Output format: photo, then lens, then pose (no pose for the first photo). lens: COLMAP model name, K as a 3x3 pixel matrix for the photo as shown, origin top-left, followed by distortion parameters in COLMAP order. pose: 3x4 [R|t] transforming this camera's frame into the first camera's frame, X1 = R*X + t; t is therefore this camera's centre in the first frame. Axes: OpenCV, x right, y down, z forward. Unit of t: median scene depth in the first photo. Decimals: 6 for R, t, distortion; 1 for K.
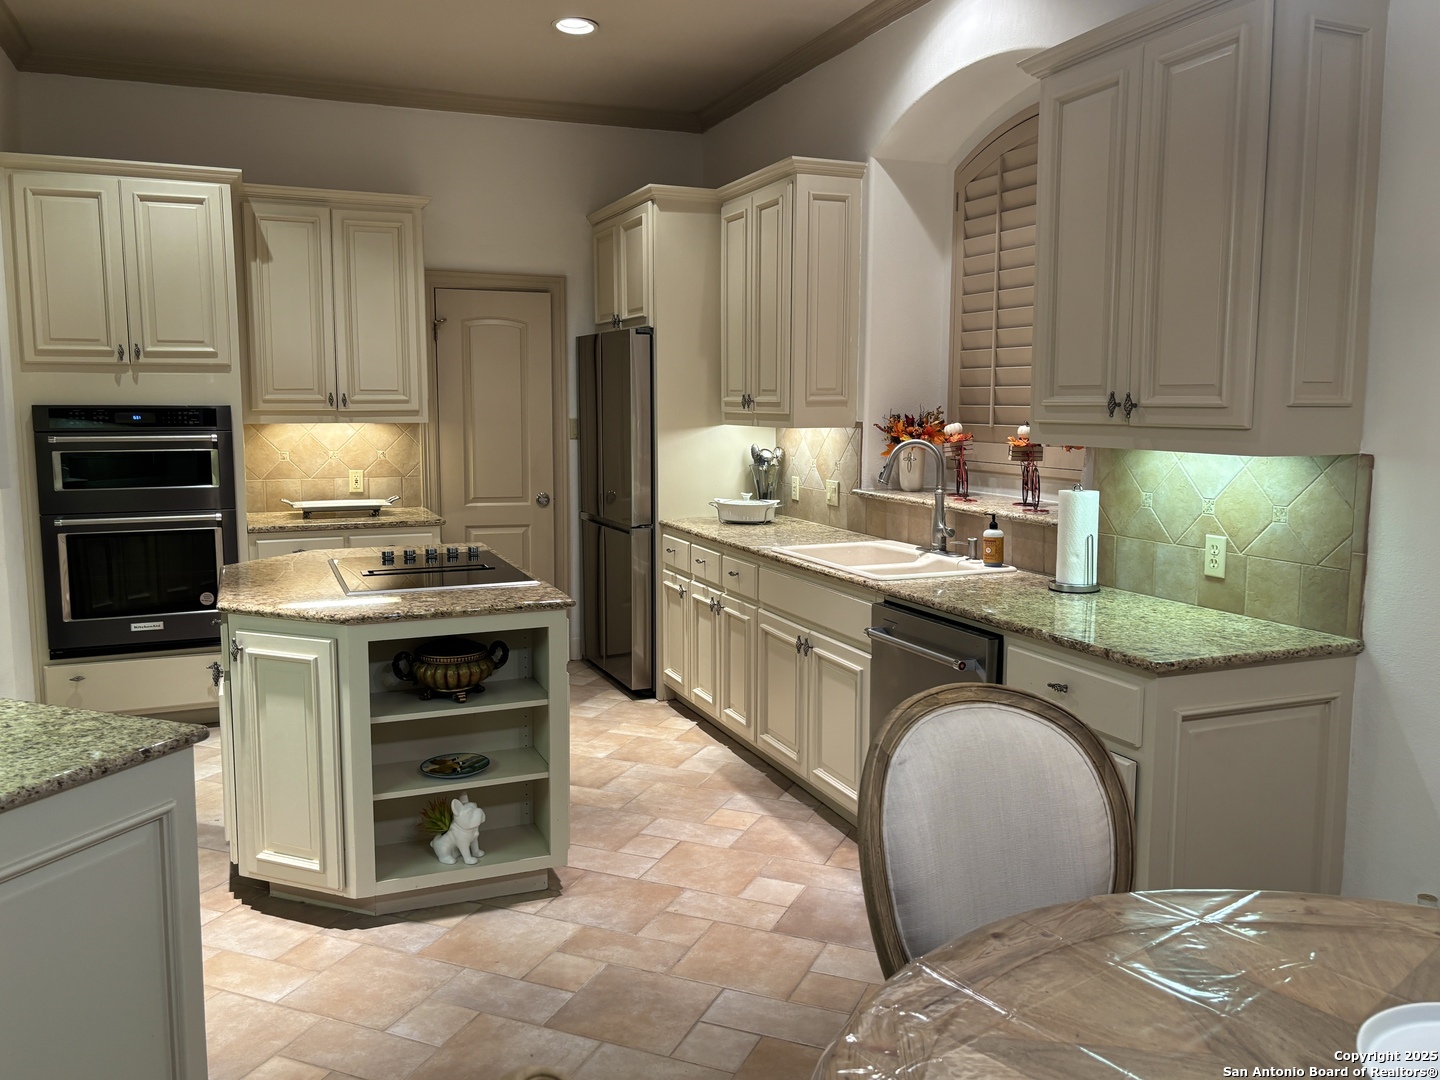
lens RADIAL K [[1135.6, 0, 712.6], [0, 1135.6, 544.2], [0, 0, 1]] dist [0.028731, -0.041493]
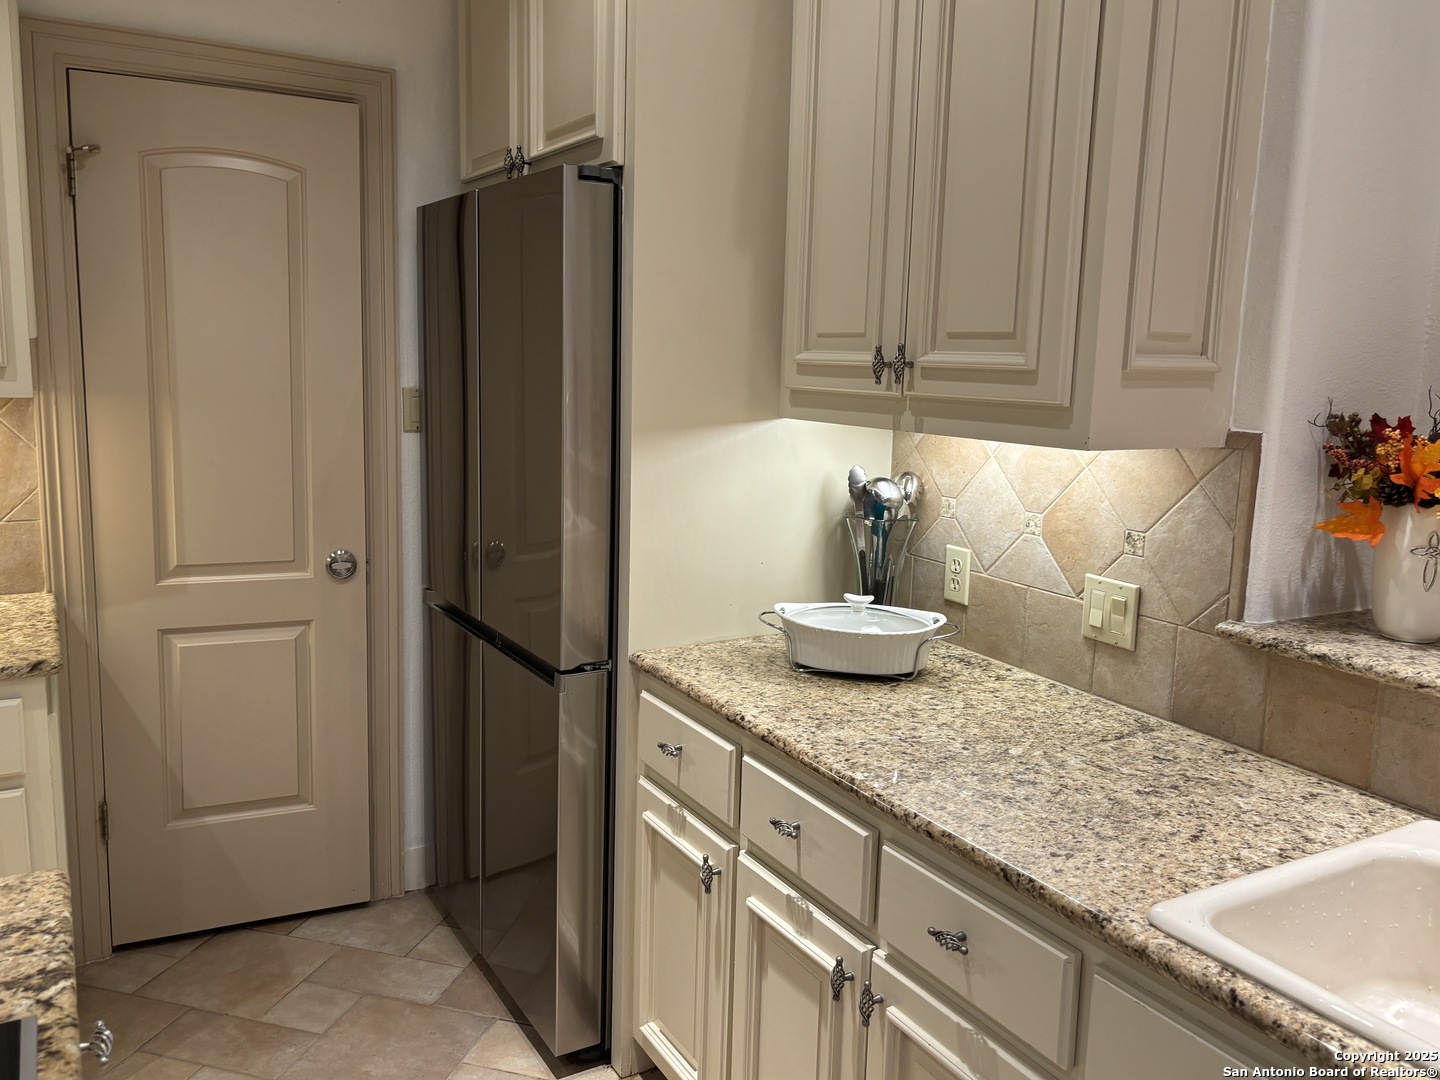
lens RADIAL K [[1135.6, 0, 710.4], [0, 1135.6, 530.7], [0, 0, 1]] dist [0.028731, -0.041493]
pose [[0.990731, 0.005751, 0.135720, -0.084404], [-0.009668, 0.999555, 0.028223, -0.087837], [-0.135497, -0.029273, 0.990345, 0.686940]]
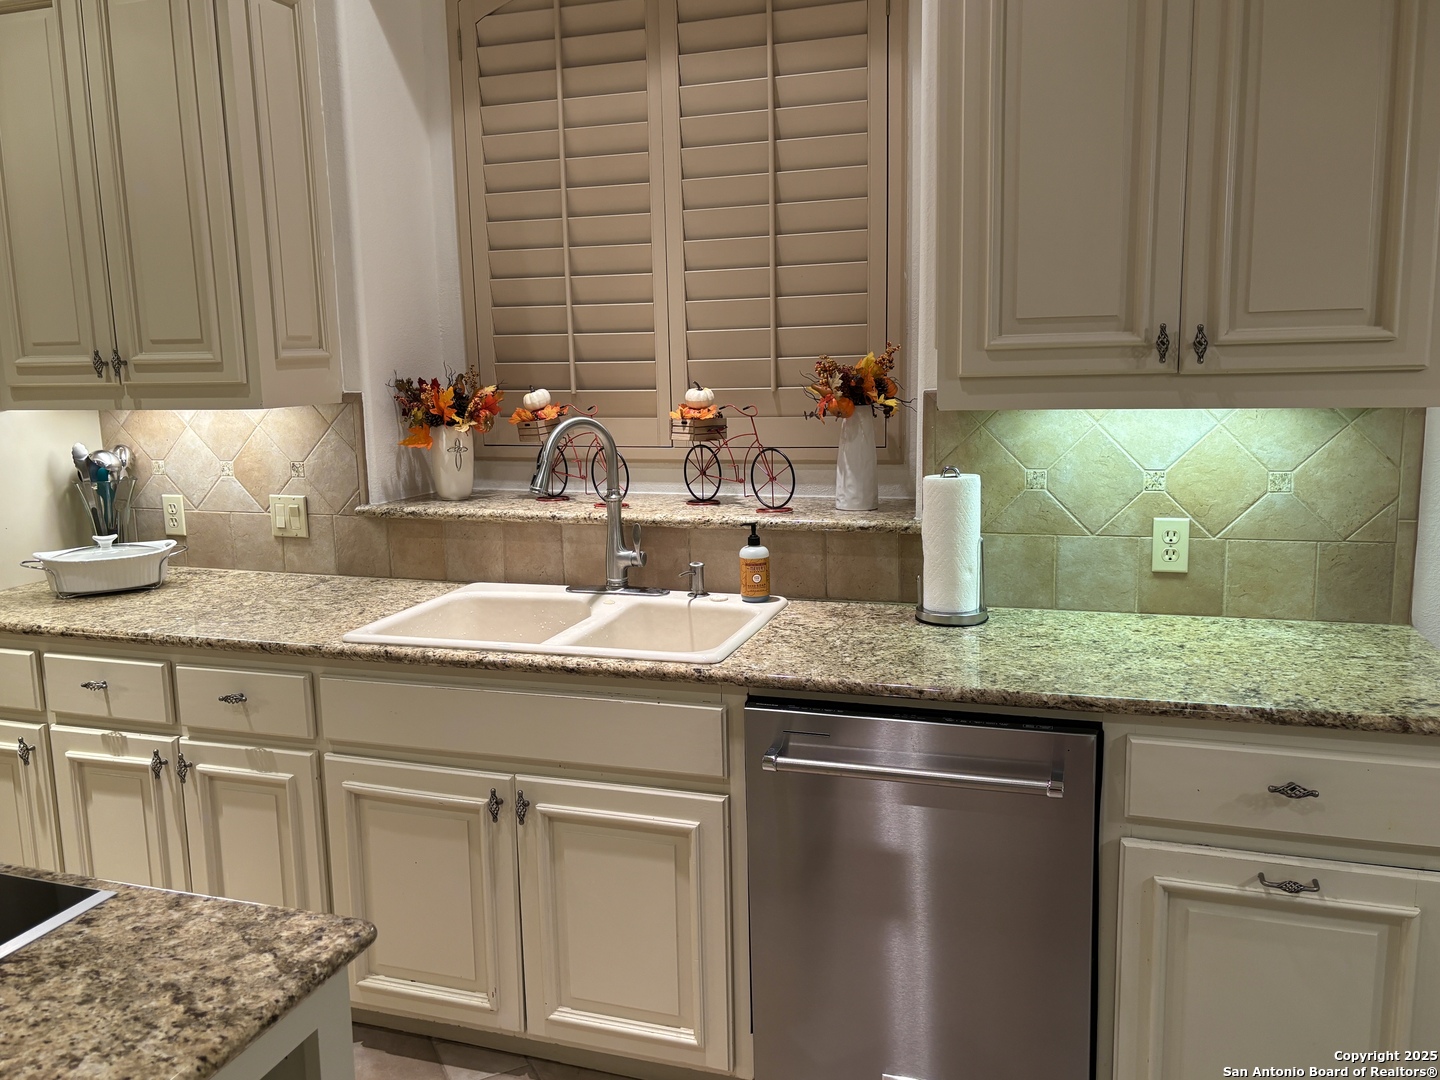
lens RADIAL K [[1135.6, 0, 706.5], [0, 1135.6, 534.1], [0, 0, 1]] dist [0.028731, -0.041493]
pose [[0.648827, -0.133325, 0.749165, -0.212070], [0.118093, 0.990245, 0.073952, -0.058200], [-0.751716, 0.040489, 0.658243, 0.480717]]
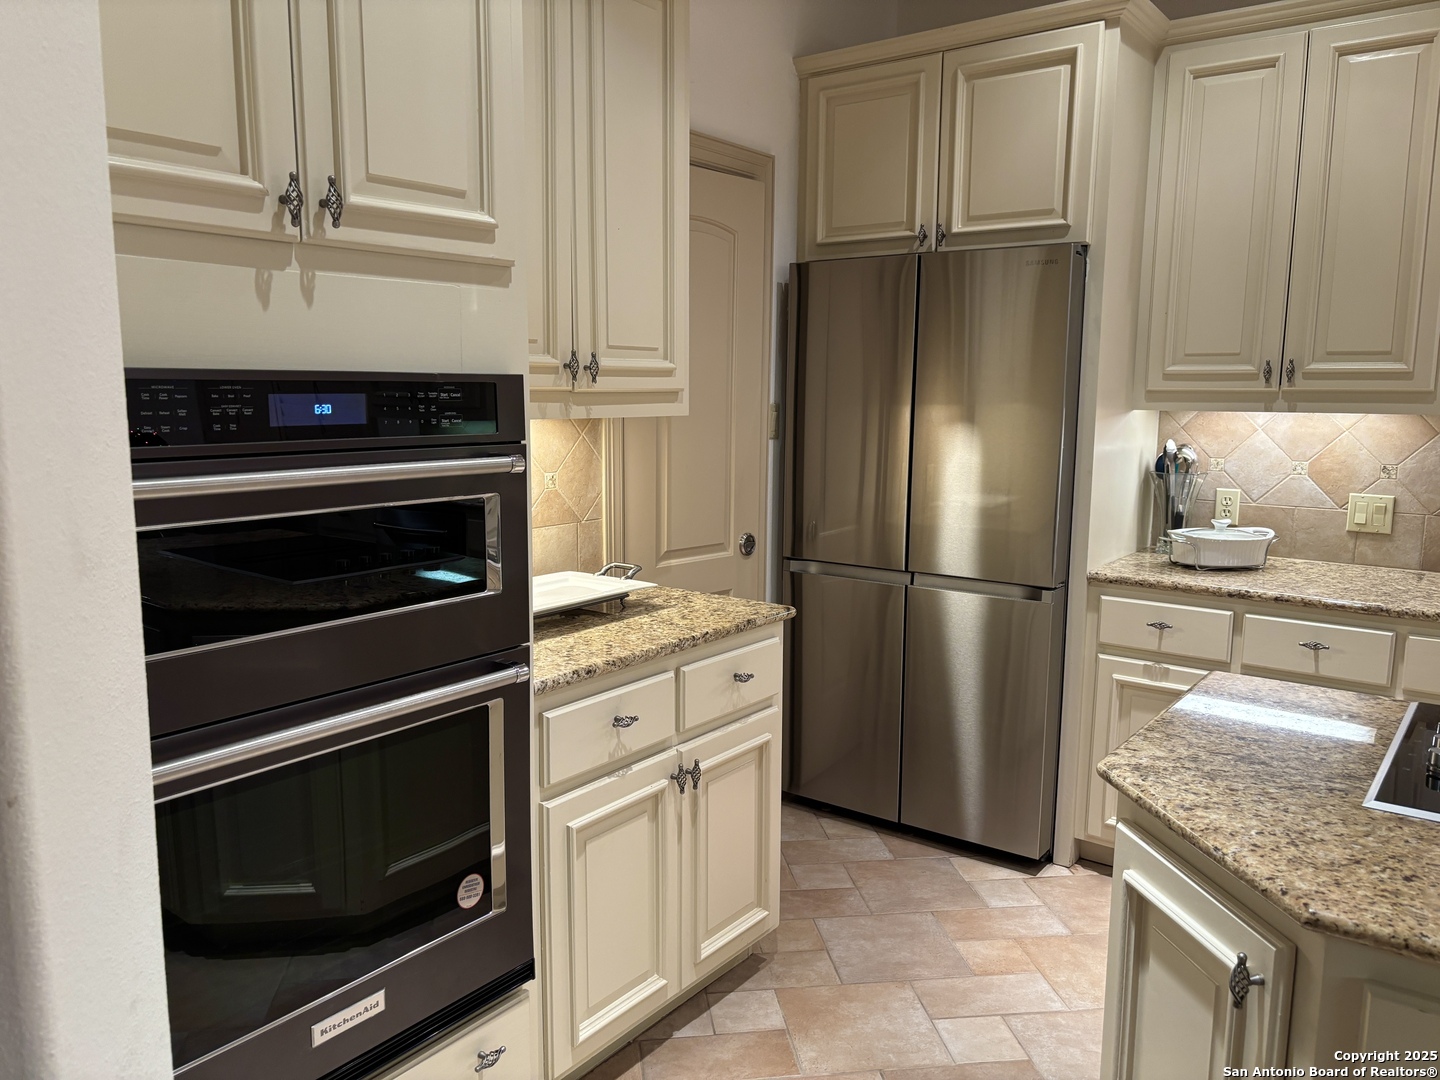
lens RADIAL K [[1090.5, 0, 684.7], [0, 1090.5, 546.9], [0, 0, 1]] dist [0.010889, -0.006921]
pose [[0.867657, -0.071011, 0.492066, -0.585368], [0.061326, 0.997475, 0.035811, -0.078222], [-0.493367, -0.000895, 0.869821, 0.694628]]
